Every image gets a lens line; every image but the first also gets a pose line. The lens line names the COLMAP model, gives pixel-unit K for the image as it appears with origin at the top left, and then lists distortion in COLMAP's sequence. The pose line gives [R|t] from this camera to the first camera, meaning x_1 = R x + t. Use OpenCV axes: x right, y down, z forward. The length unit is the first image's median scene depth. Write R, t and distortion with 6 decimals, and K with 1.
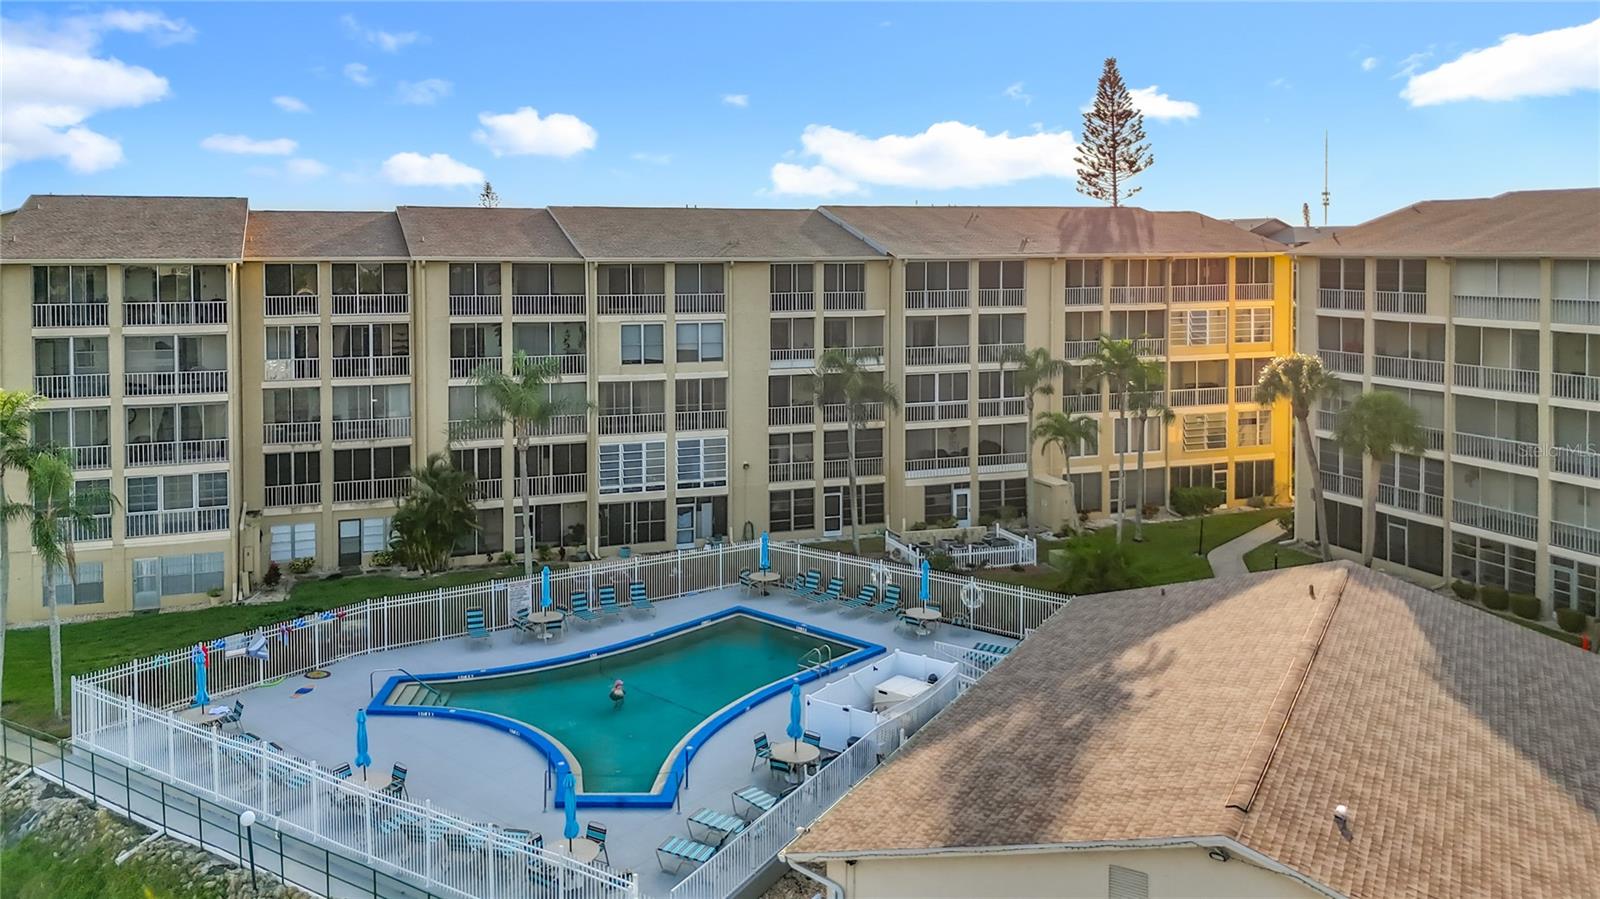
lens RADIAL K [[1193.9, 0, 753.6], [0, 1193.9, 363.6], [0, 0, 1]] dist [0.103392, -0.128439]
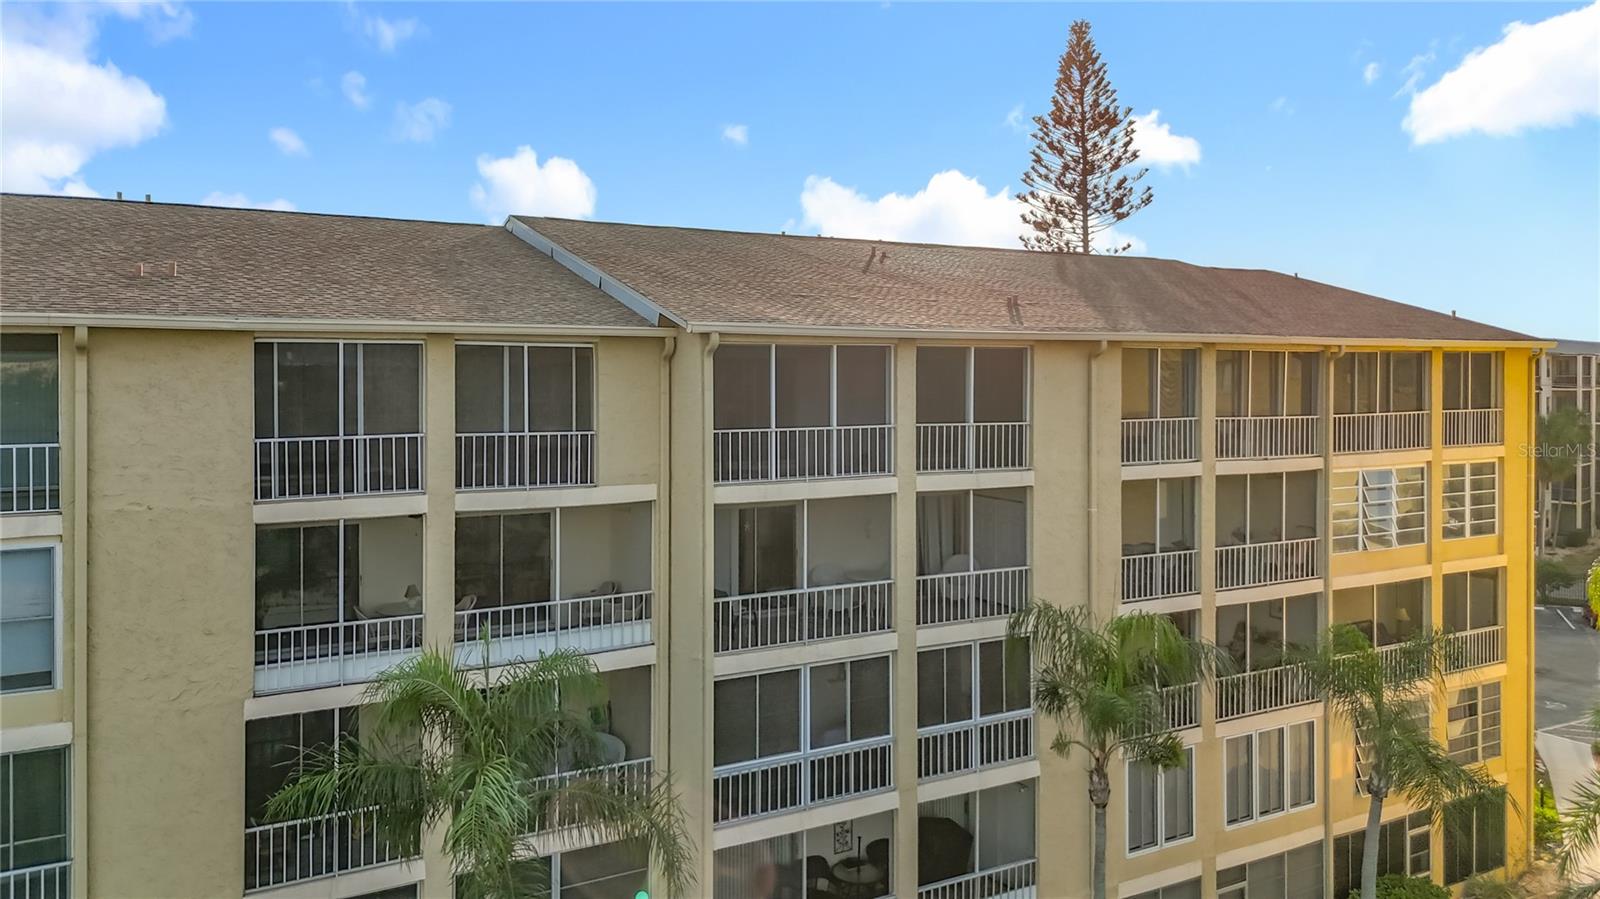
lens RADIAL K [[1211.3, 0, 819.2], [0, 1211.3, 393.1], [0, 0, 1]] dist [0.062066, -0.088137]
pose [[0.981933, 0.006101, 0.189128, 0.097305], [0.006355, 0.997853, -0.065181, -0.051644], [-0.189120, 0.065205, 0.979787, 0.699218]]
